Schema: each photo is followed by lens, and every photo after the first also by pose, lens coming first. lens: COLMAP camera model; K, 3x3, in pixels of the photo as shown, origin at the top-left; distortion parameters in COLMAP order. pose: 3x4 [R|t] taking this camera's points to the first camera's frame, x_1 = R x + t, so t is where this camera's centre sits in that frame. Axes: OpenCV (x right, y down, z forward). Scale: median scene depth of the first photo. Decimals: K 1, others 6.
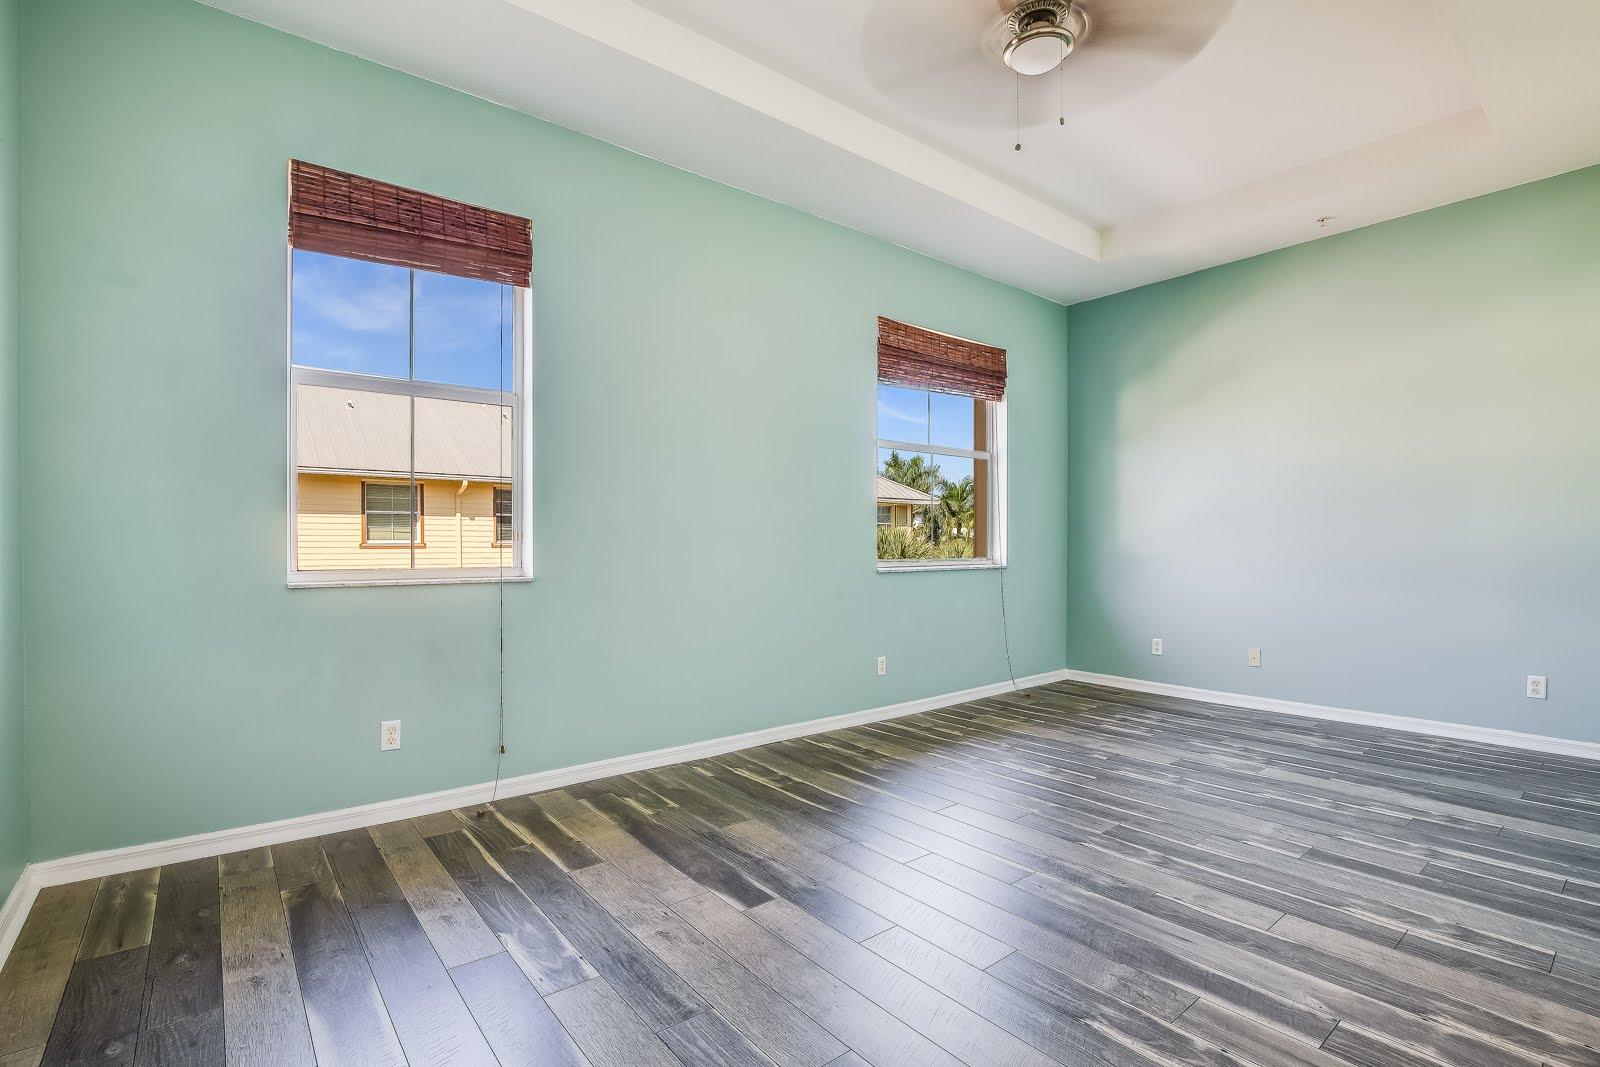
lens RADIAL K [[752.1, 0, 810.3], [0, 752.1, 539.9], [0, 0, 1]] dist [-0.050796, 0.007741]
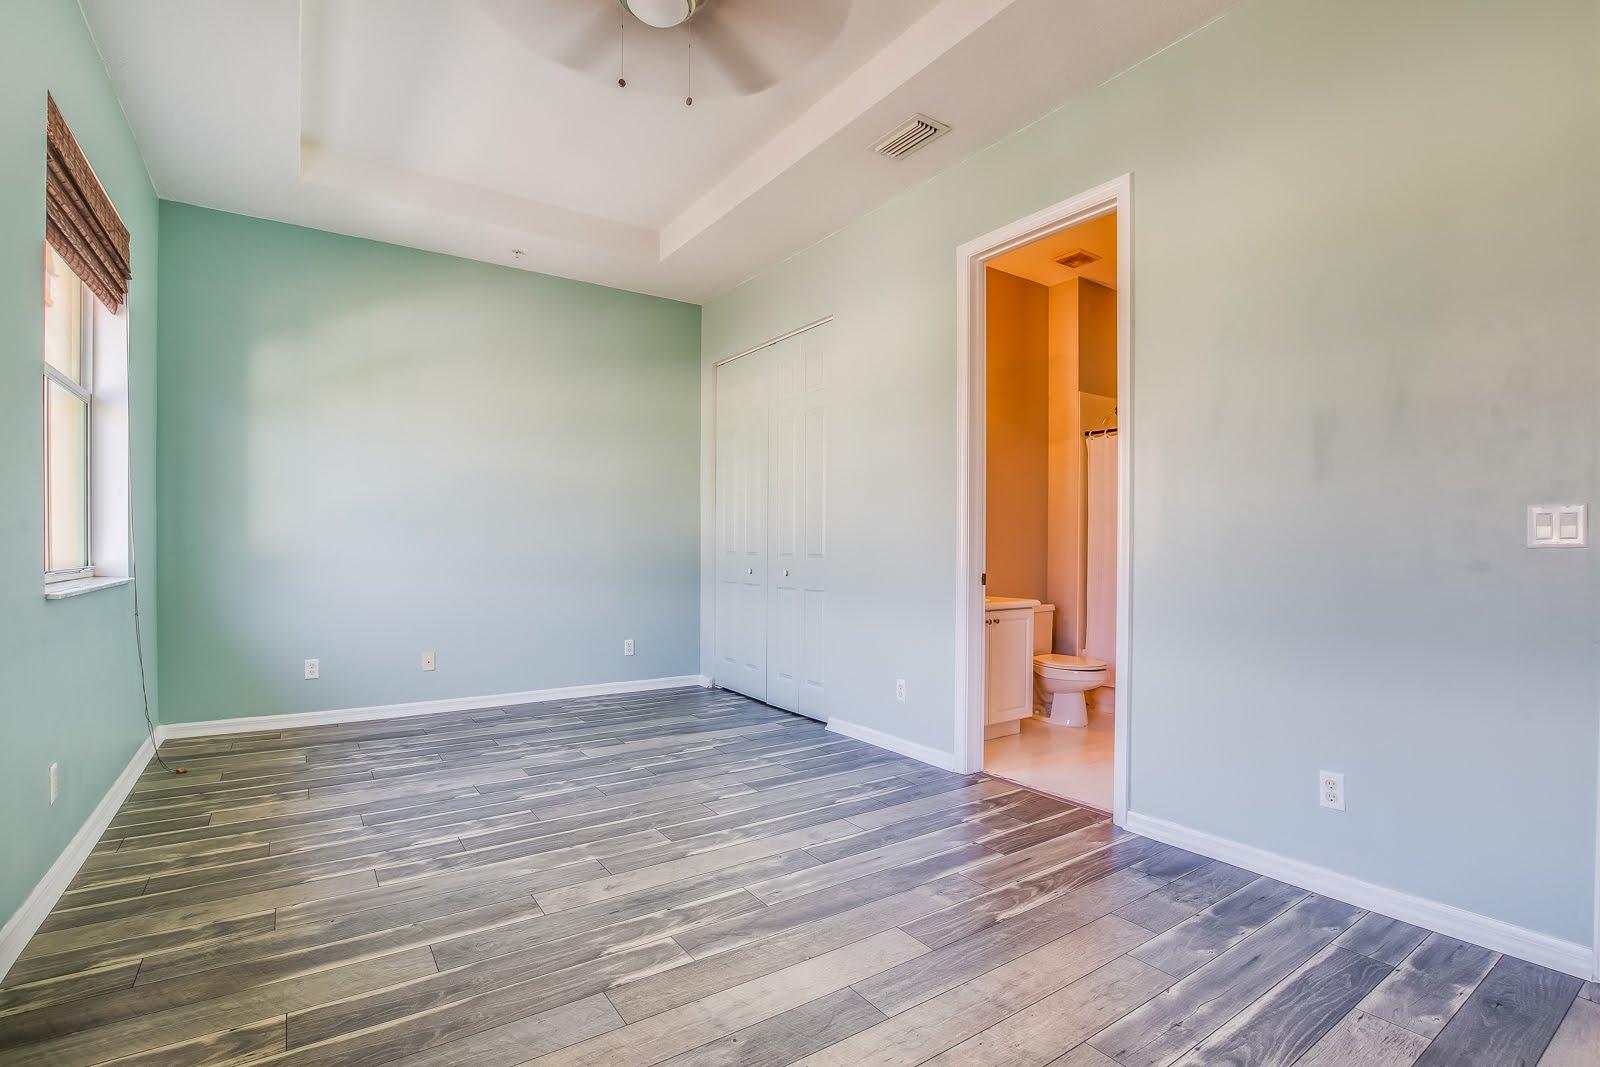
lens RADIAL K [[752.1, 0, 810.3], [0, 752.1, 539.9], [0, 0, 1]] dist [-0.050796, 0.007741]
pose [[0.072142, 0.011902, 0.997323, -0.463463], [-0.003739, 0.999925, -0.011663, 0.017292], [-0.997387, -0.002887, 0.072181, 0.634748]]
